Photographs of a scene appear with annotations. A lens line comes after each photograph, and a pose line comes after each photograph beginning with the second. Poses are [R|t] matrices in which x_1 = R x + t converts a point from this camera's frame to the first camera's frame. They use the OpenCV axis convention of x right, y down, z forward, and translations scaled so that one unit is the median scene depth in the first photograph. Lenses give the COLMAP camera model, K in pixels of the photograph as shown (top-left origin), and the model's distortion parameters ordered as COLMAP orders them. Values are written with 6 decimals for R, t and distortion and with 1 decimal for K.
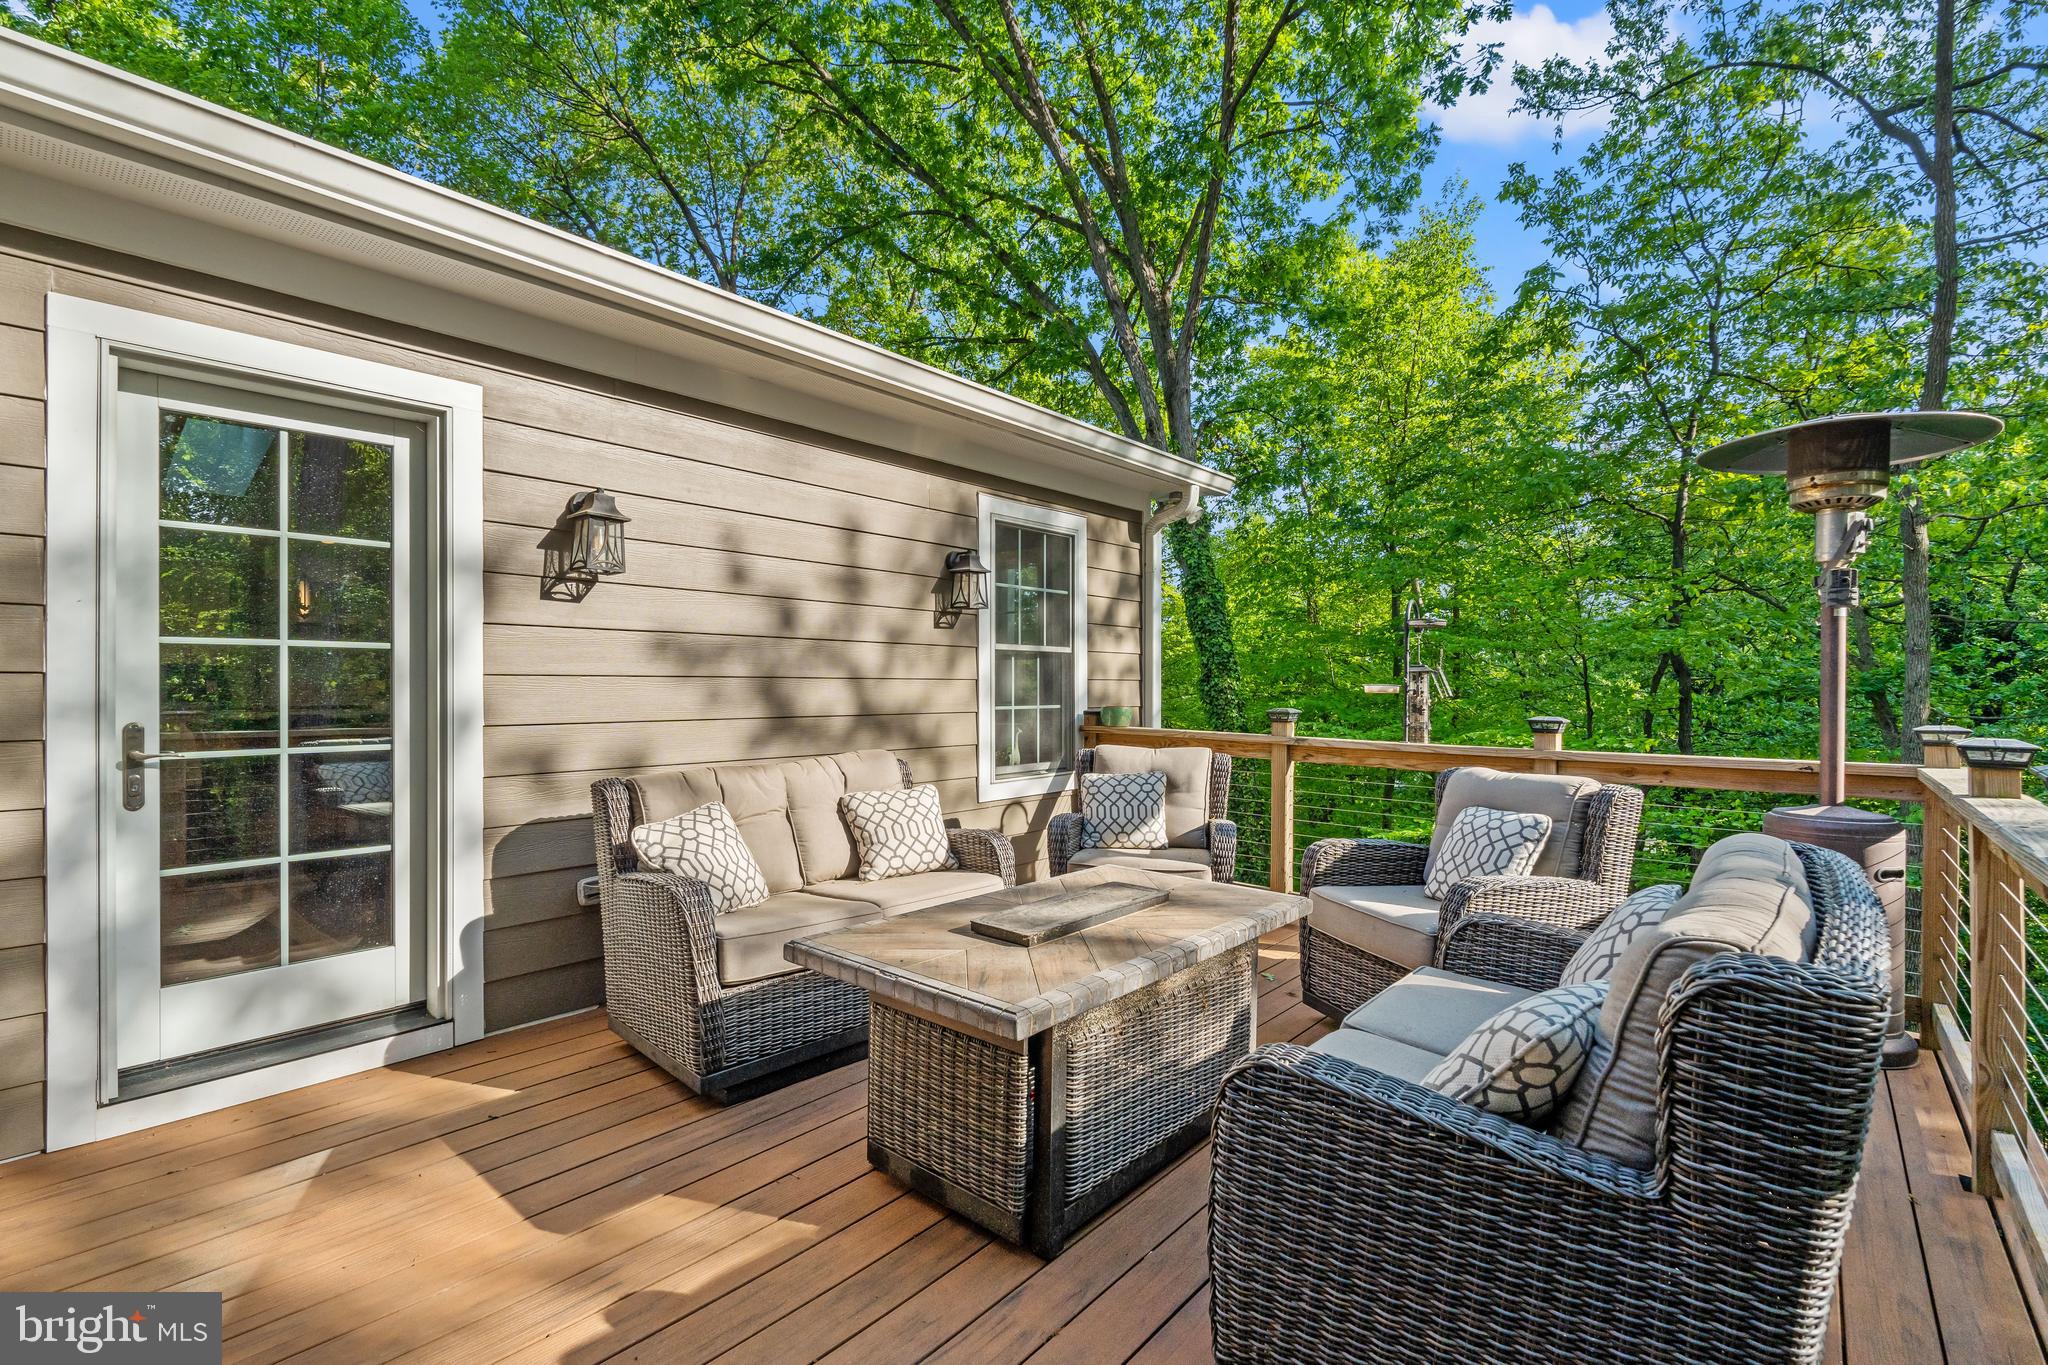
lens RADIAL K [[917.2, 0, 1014.0], [0, 917.2, 690.7], [0, 0, 1]] dist [-0.000579, 0.000544]
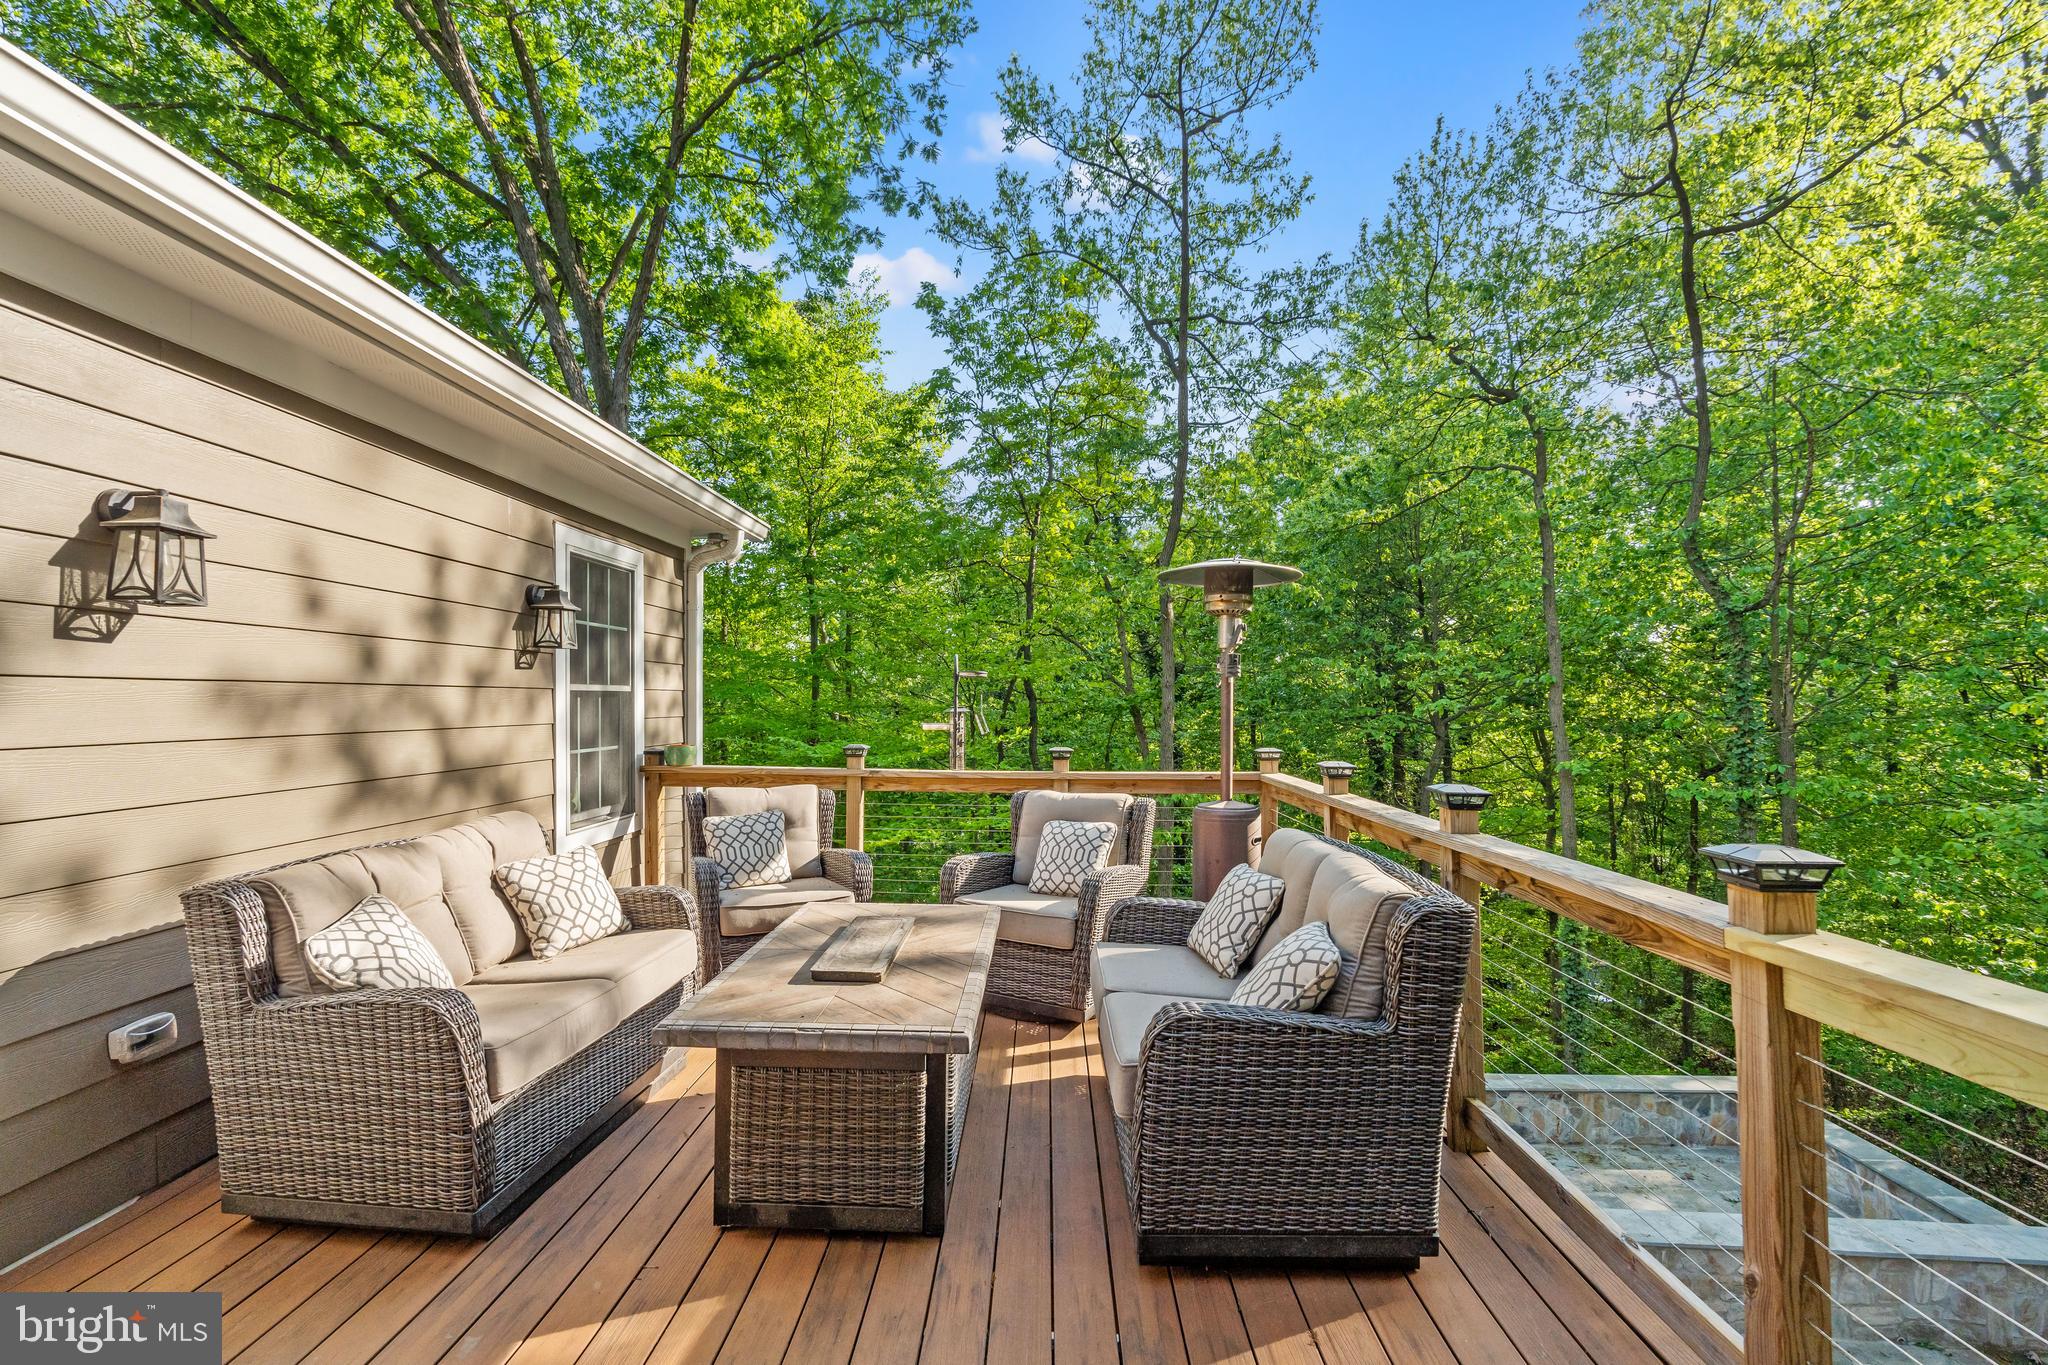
lens RADIAL K [[894.9, 0, 1015.5], [0, 894.9, 708.3], [0, 0, 1]] dist [-0.001247, -0.008502]
pose [[0.779896, -0.008180, 0.625856, -0.282304], [0.006042, 0.999966, 0.005541, -0.034869], [-0.625880, -0.000540, 0.779919, 0.012005]]
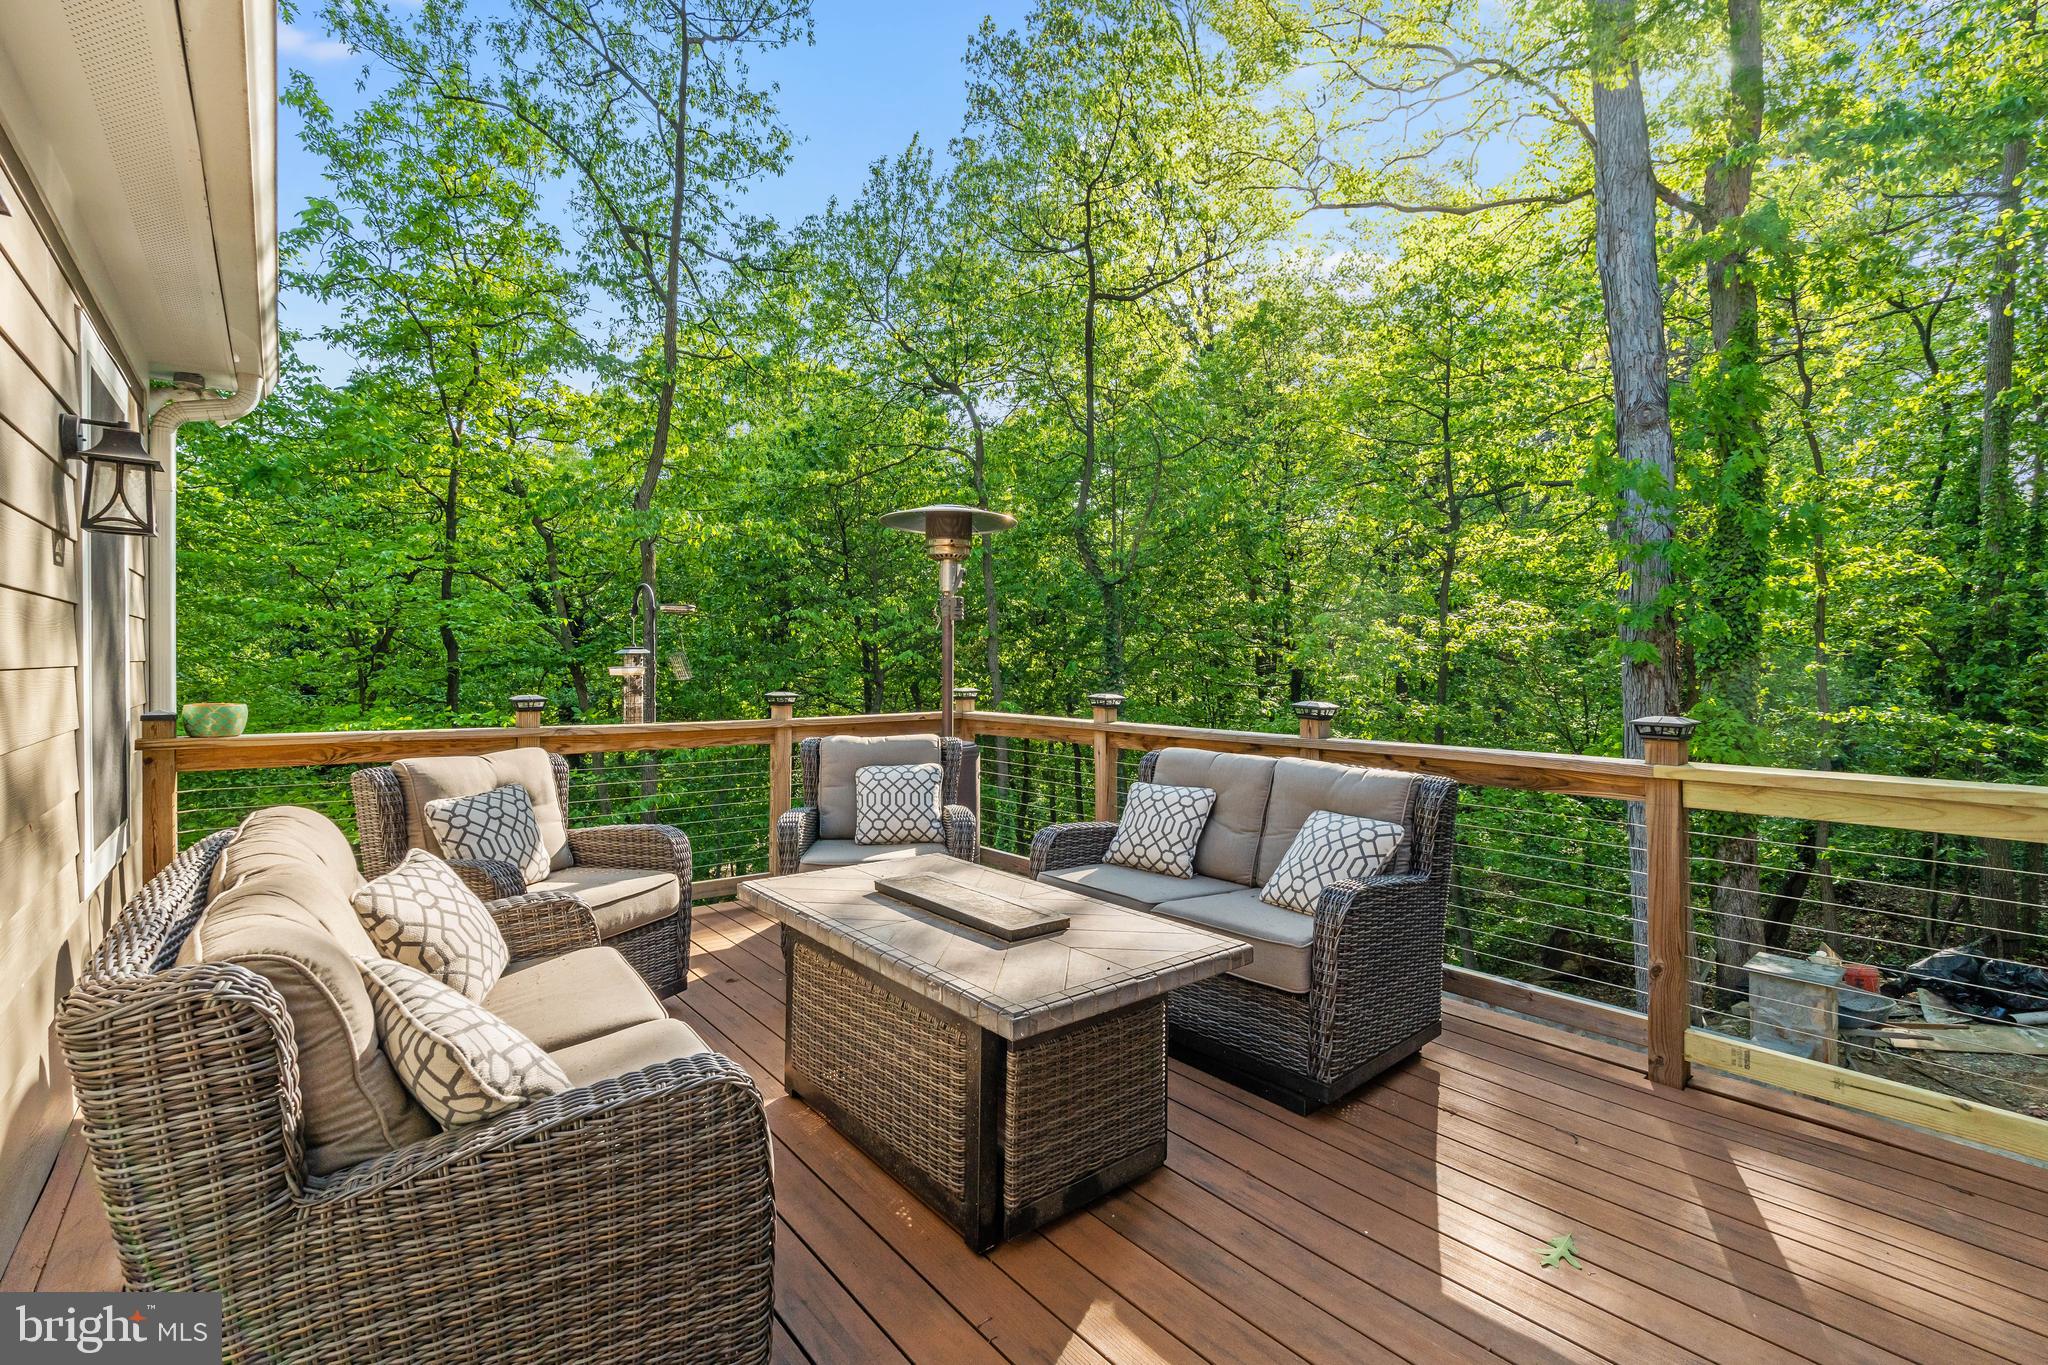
lens RADIAL K [[904.1, 0, 1026.0], [0, 904.1, 658.5], [0, 0, 1]] dist [-0.000988, -0.000030]
pose [[0.163672, -0.001900, 0.986513, -0.533619], [0.002902, 0.999995, 0.001444, -0.017405], [-0.986510, 0.002627, 0.163677, 0.457230]]
